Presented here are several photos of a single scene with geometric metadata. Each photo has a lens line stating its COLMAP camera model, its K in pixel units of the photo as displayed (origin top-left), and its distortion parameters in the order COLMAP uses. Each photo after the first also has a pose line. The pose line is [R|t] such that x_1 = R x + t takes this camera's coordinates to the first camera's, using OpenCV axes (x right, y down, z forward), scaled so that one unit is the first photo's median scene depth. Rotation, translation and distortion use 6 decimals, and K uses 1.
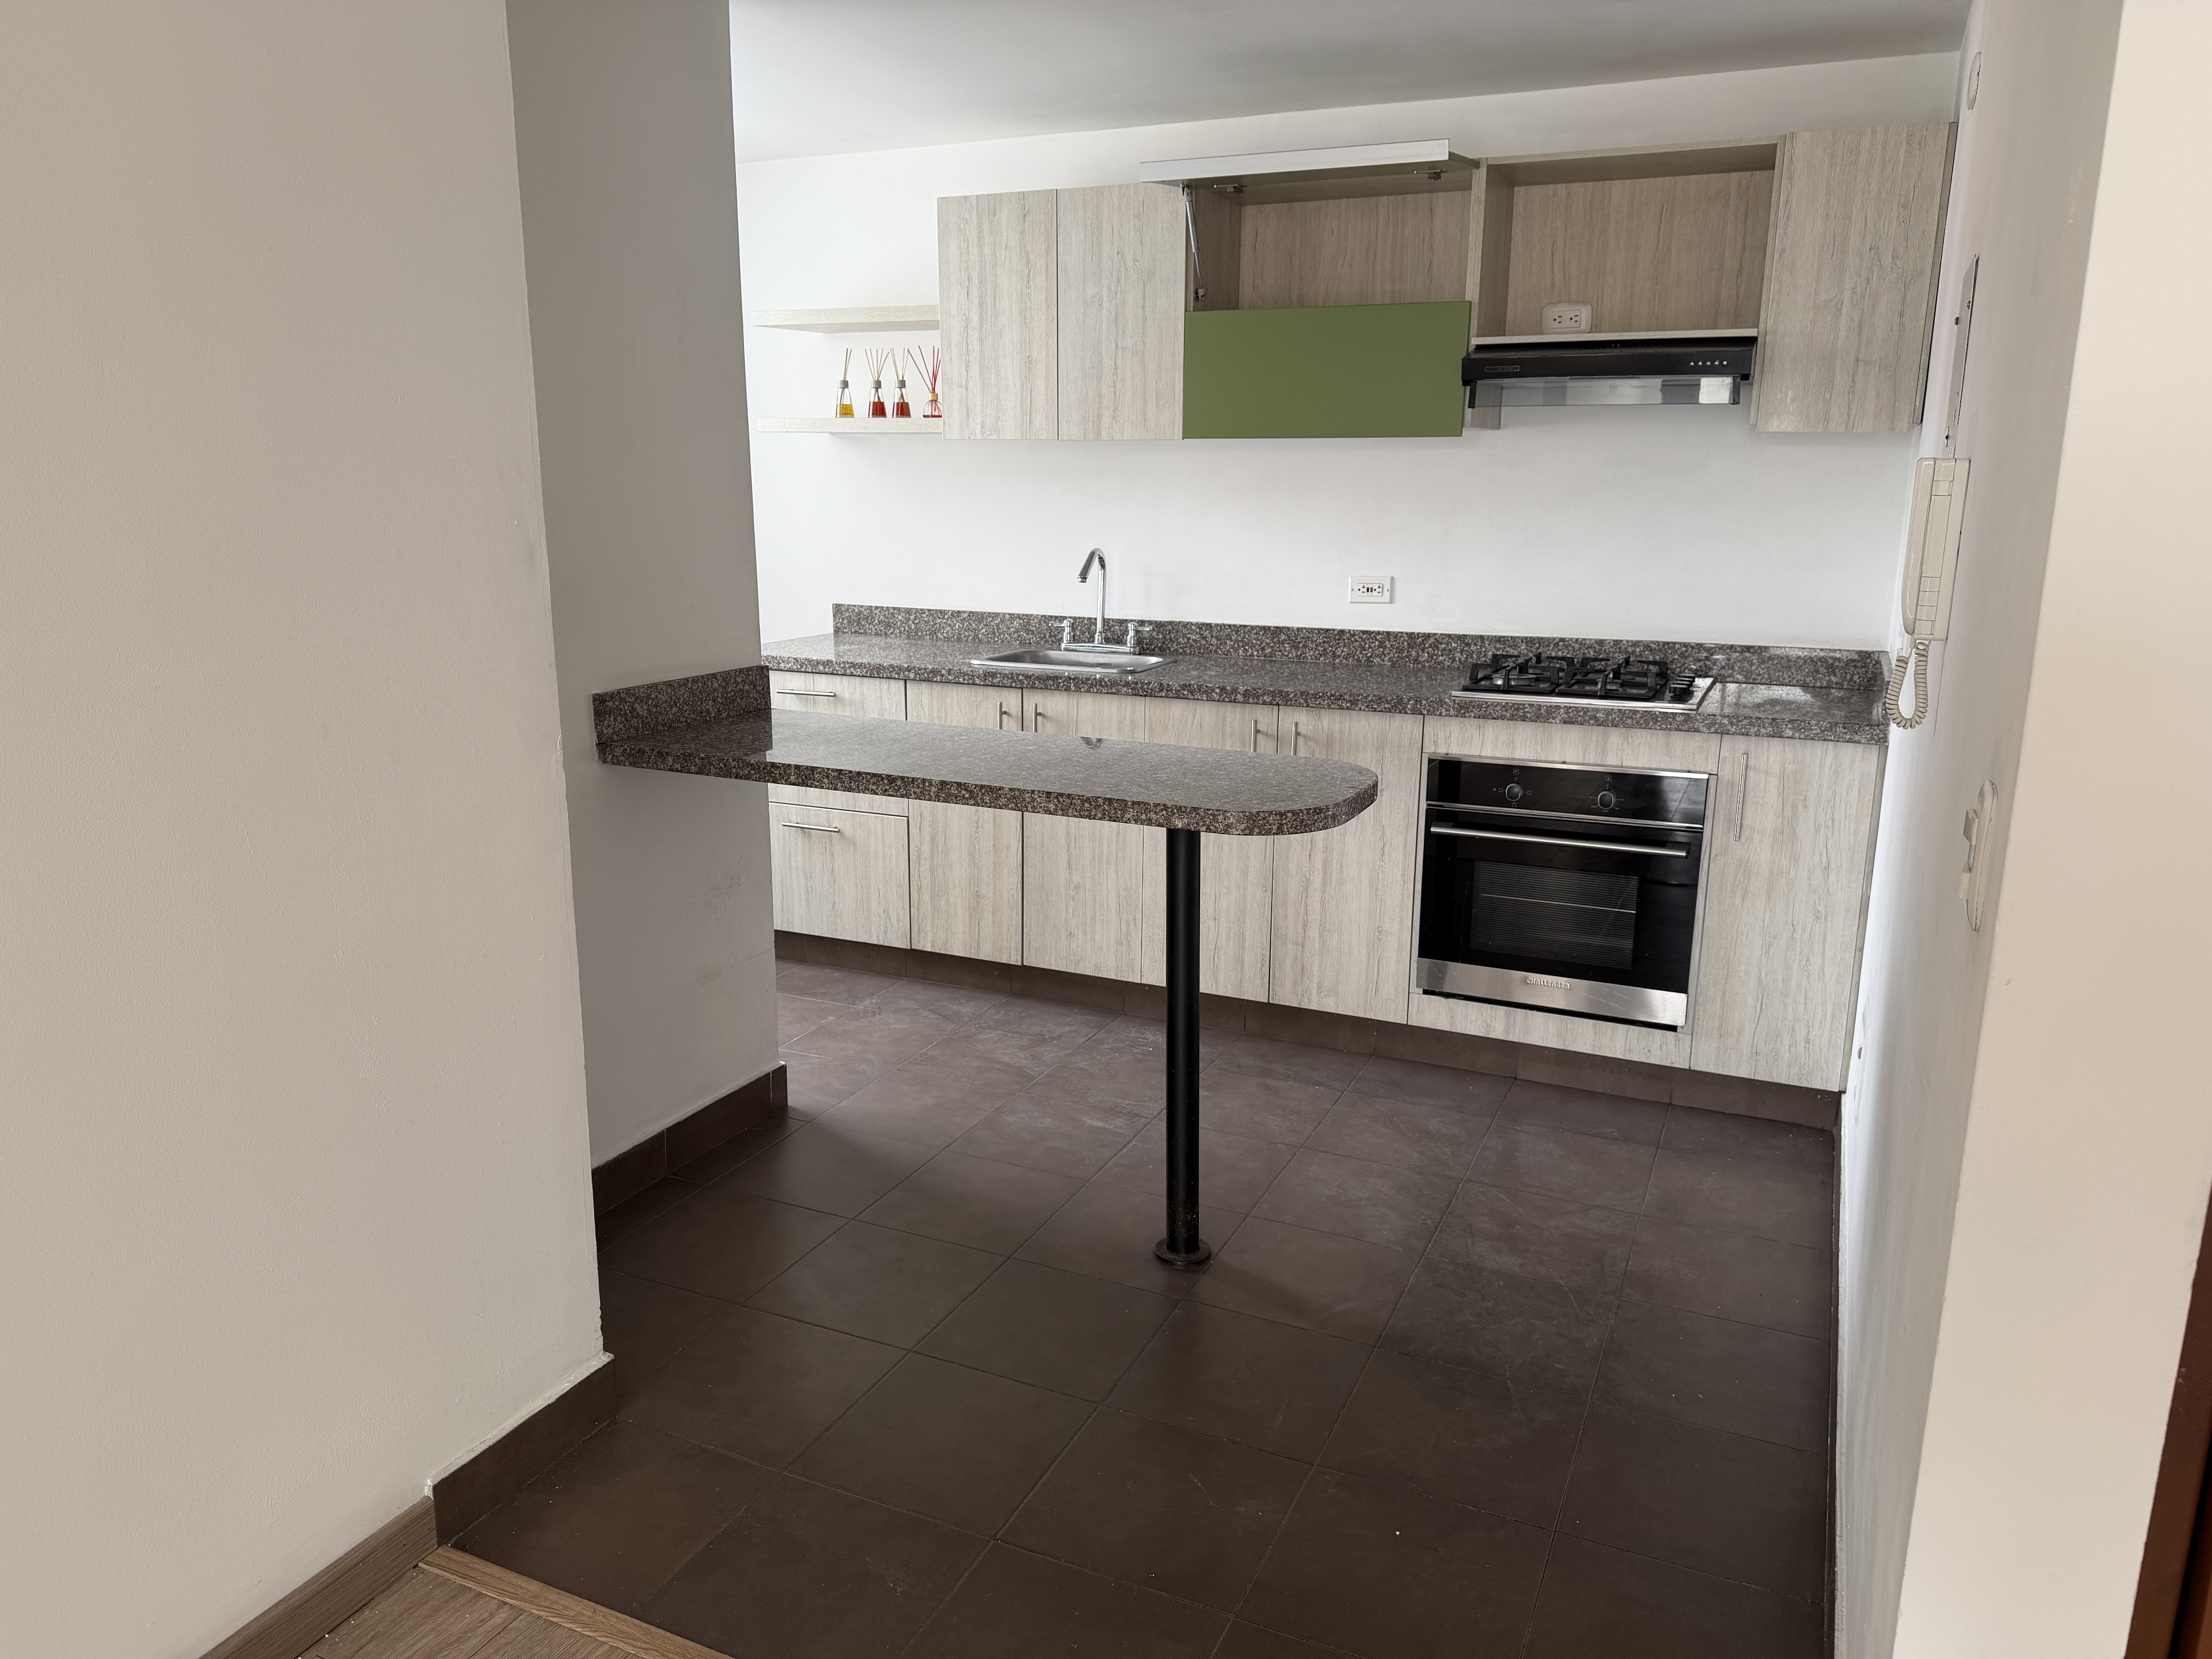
lens RADIAL K [[1551.6, 0, 1093.6], [0, 1551.6, 835.1], [0, 0, 1]] dist [0.165892, -0.264178]
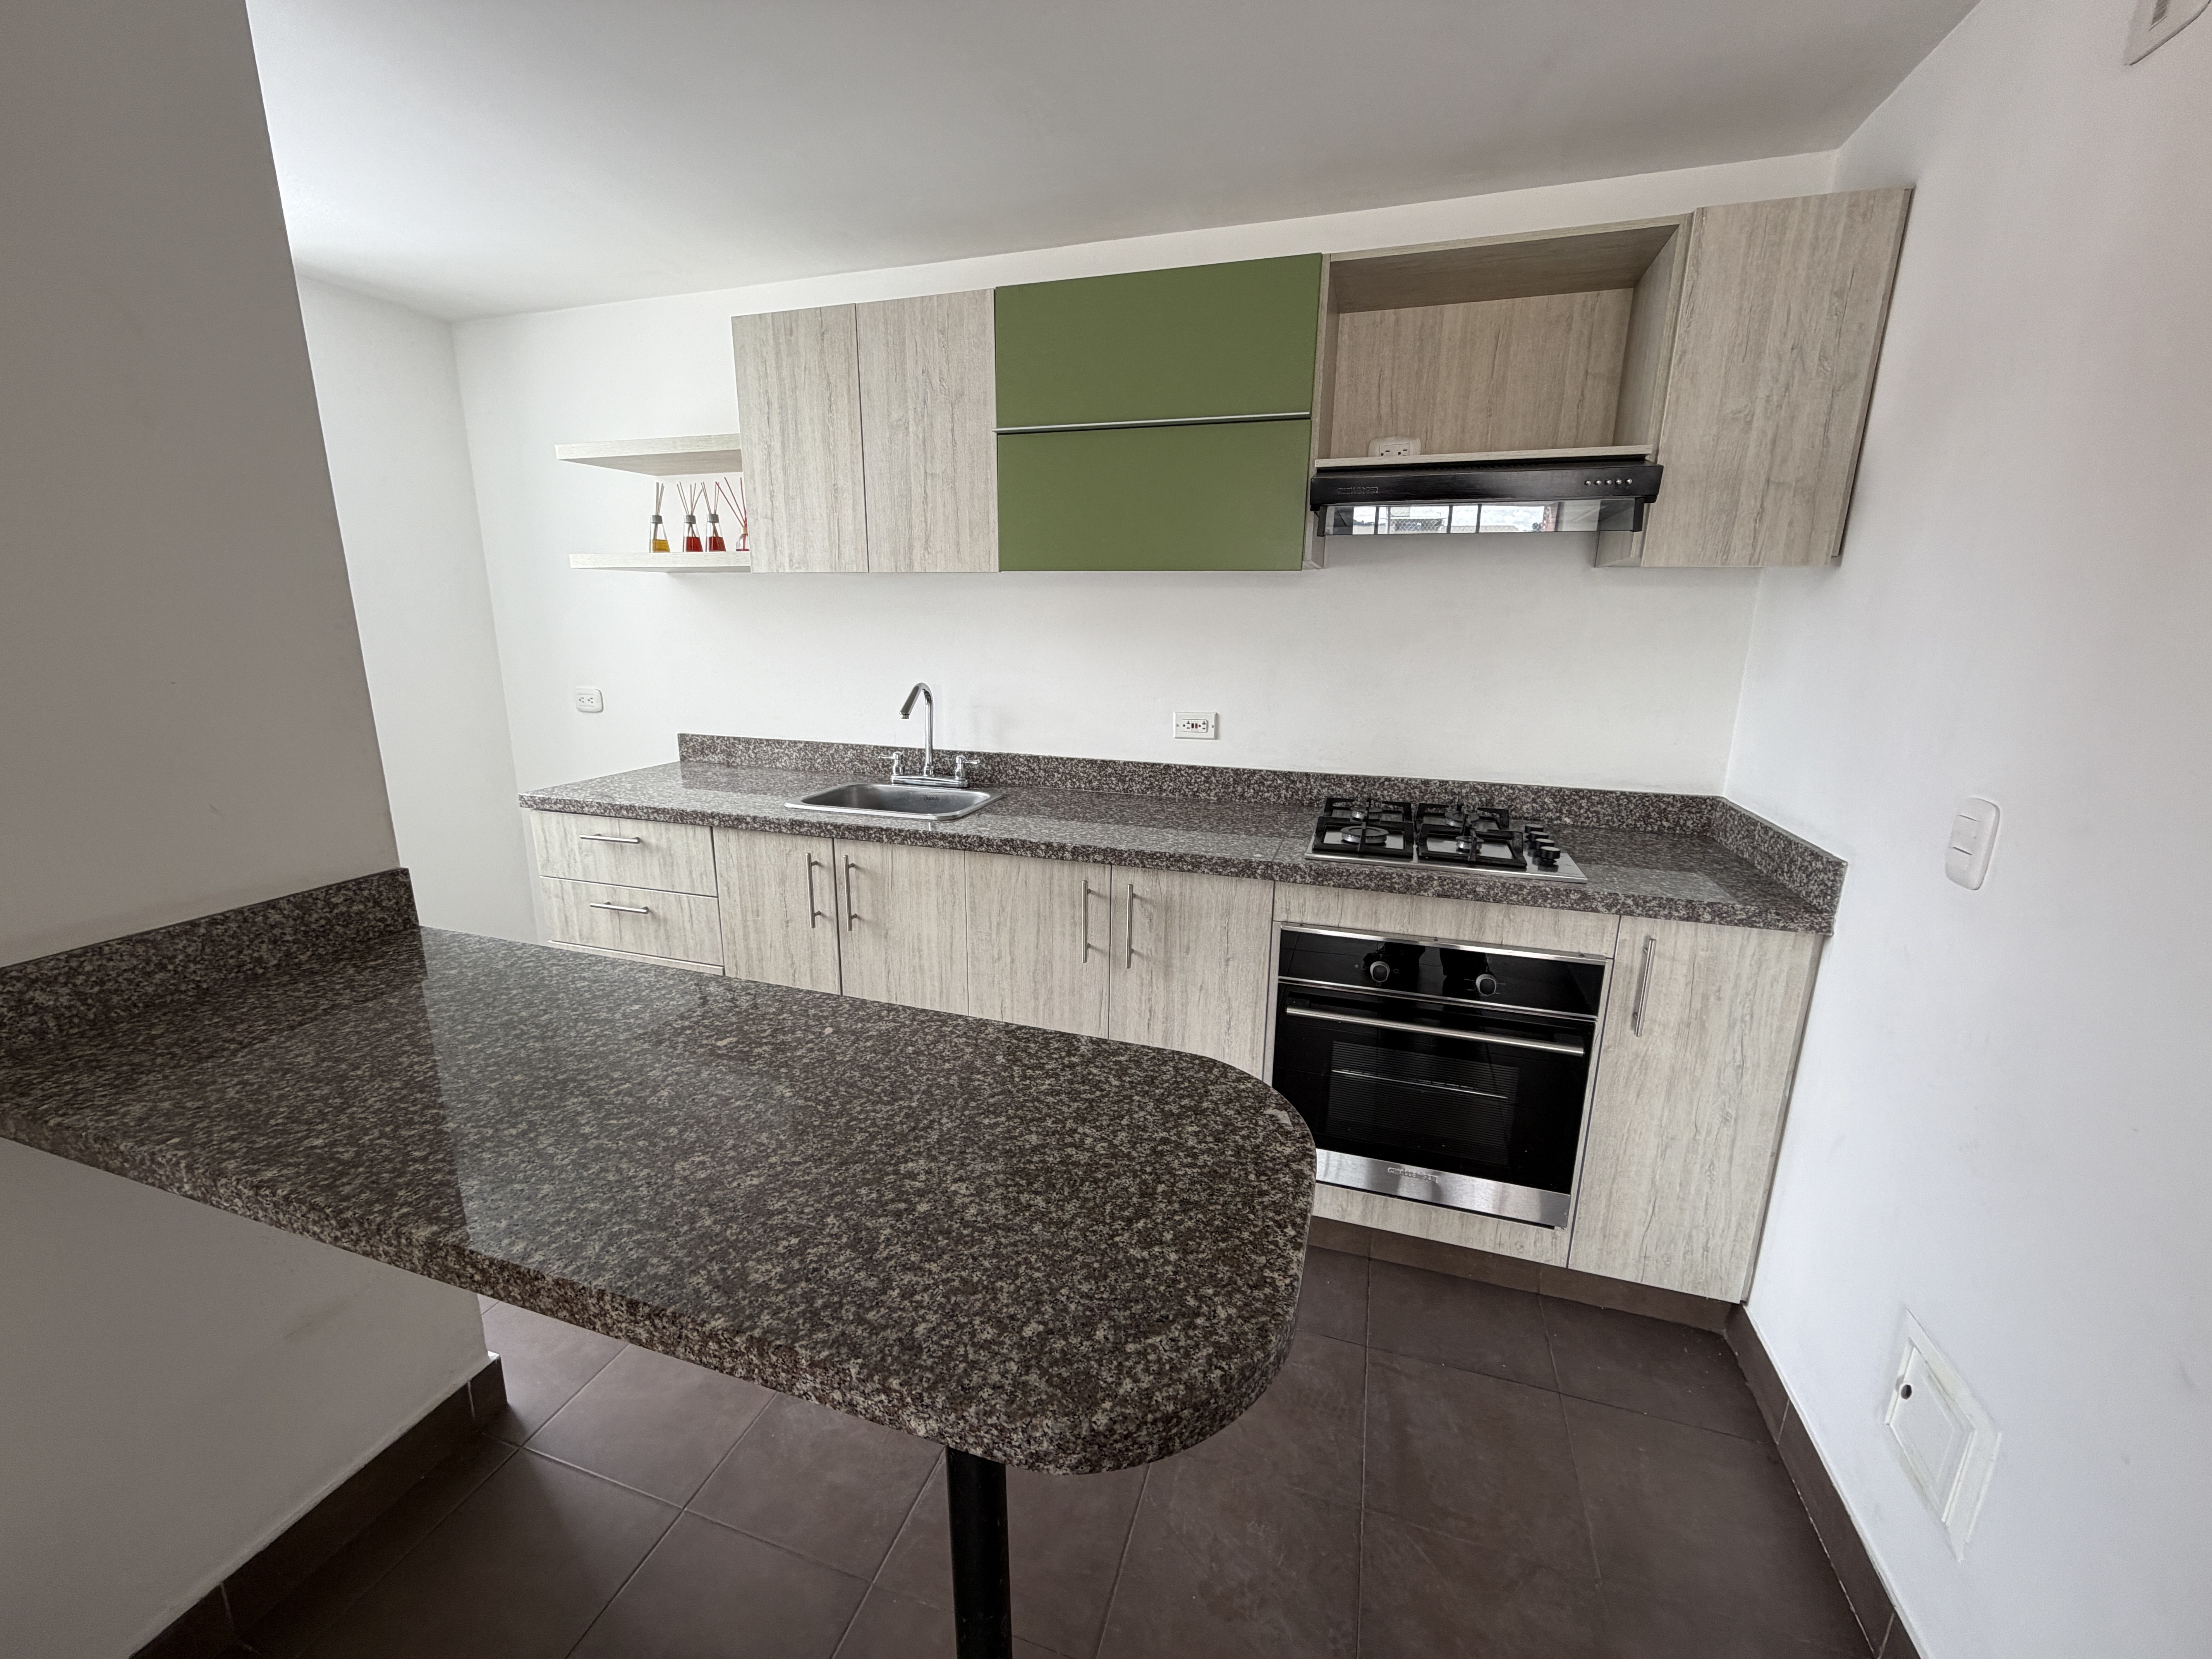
lens RADIAL K [[884.9, 0, 1090.6], [0, 884.9, 818.6], [0, 0, 1]] dist [0.000832, 0.000151]
pose [[0.993366, -0.022609, 0.112751, 0.048465], [0.022988, 0.999734, -0.002070, -0.104302], [-0.112674, 0.004648, 0.993621, 0.475499]]
